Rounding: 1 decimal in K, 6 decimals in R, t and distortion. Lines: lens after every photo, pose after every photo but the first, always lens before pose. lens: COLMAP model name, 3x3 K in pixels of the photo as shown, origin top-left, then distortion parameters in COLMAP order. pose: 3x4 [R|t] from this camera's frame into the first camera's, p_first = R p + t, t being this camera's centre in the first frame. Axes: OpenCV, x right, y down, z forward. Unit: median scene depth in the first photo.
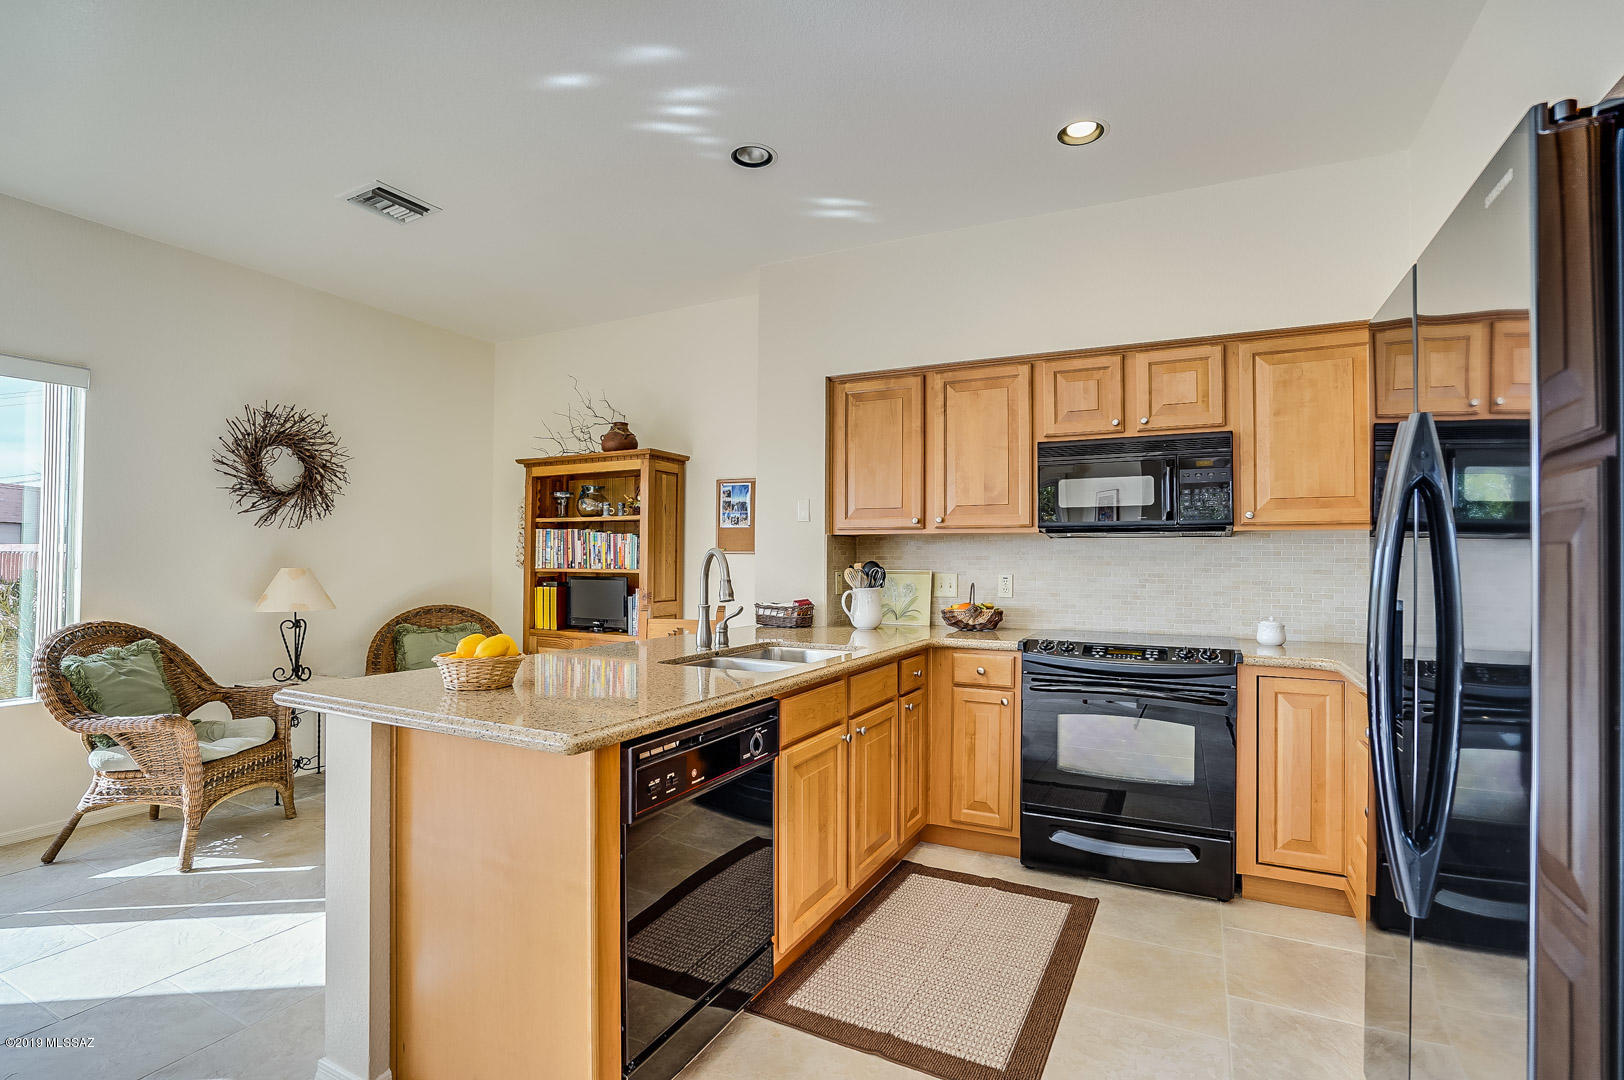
lens RADIAL K [[761.4, 0, 797.6], [0, 761.4, 545.2], [0, 0, 1]] dist [-0.055835, 0.019962]
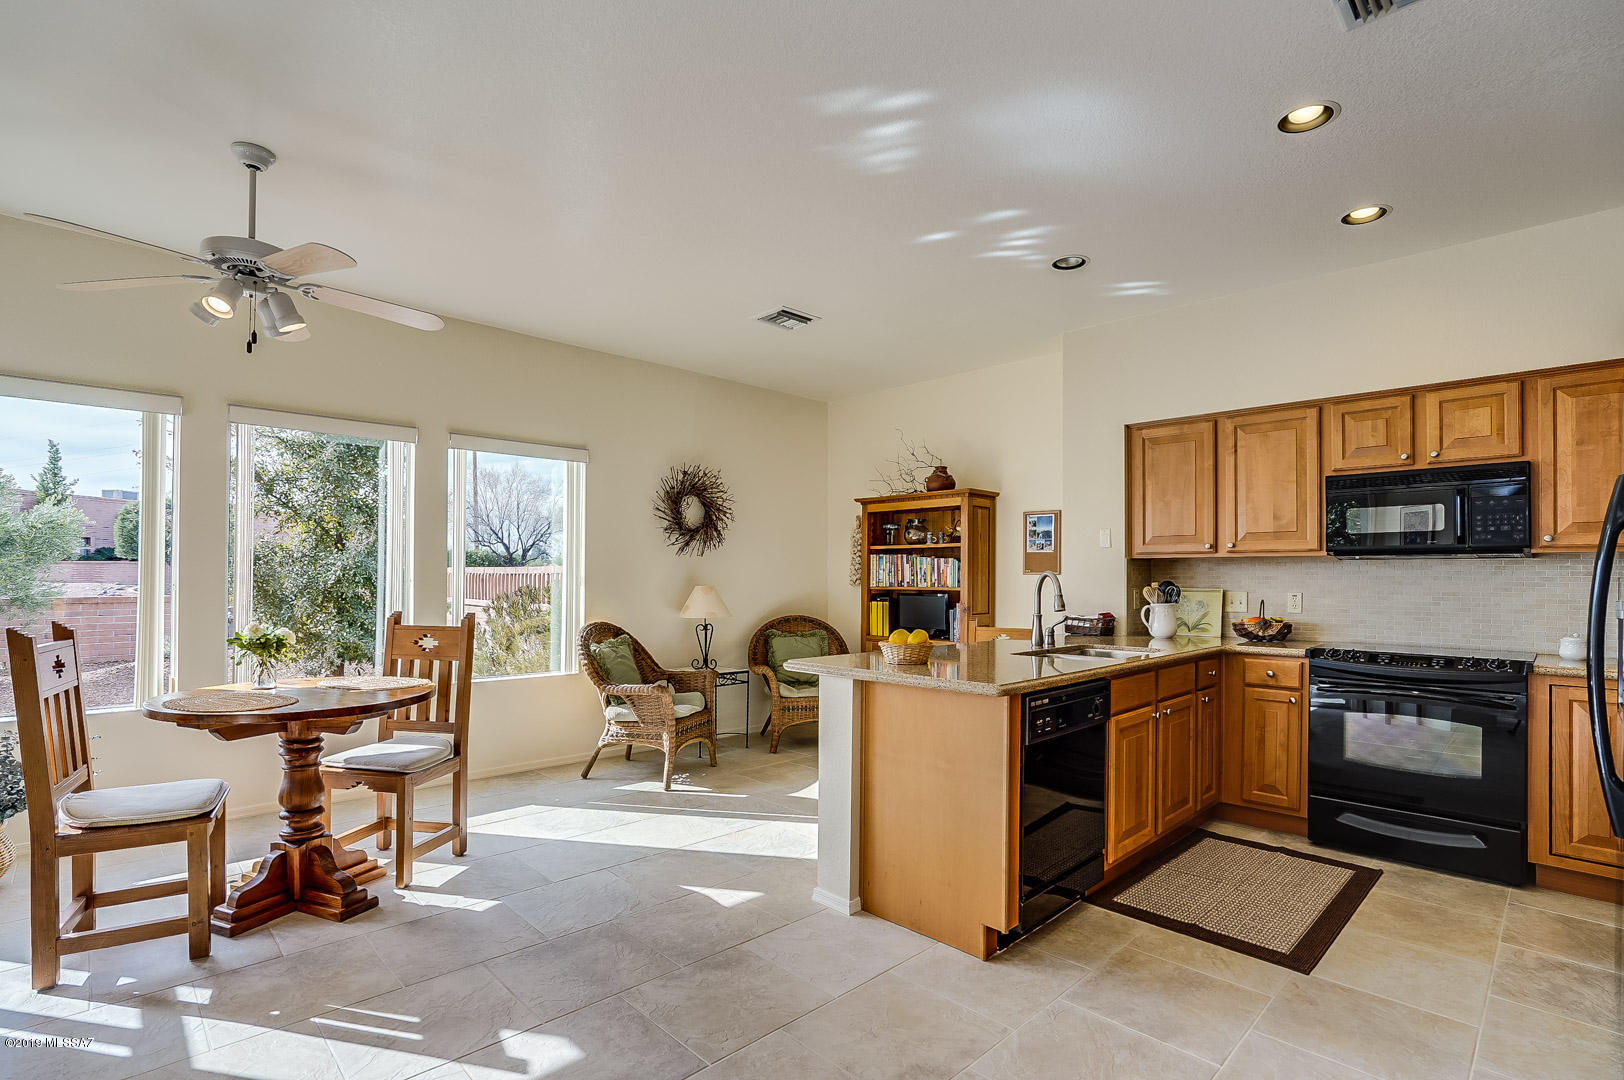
lens RADIAL K [[763.0, 0, 818.7], [0, 763.0, 569.9], [0, 0, 1]] dist [-0.051761, 0.020766]
pose [[0.952998, -0.003508, -0.302958, -0.068535], [0.005721, 0.999963, 0.006418, -0.007002], [0.302924, -0.007849, 0.952982, -0.301887]]
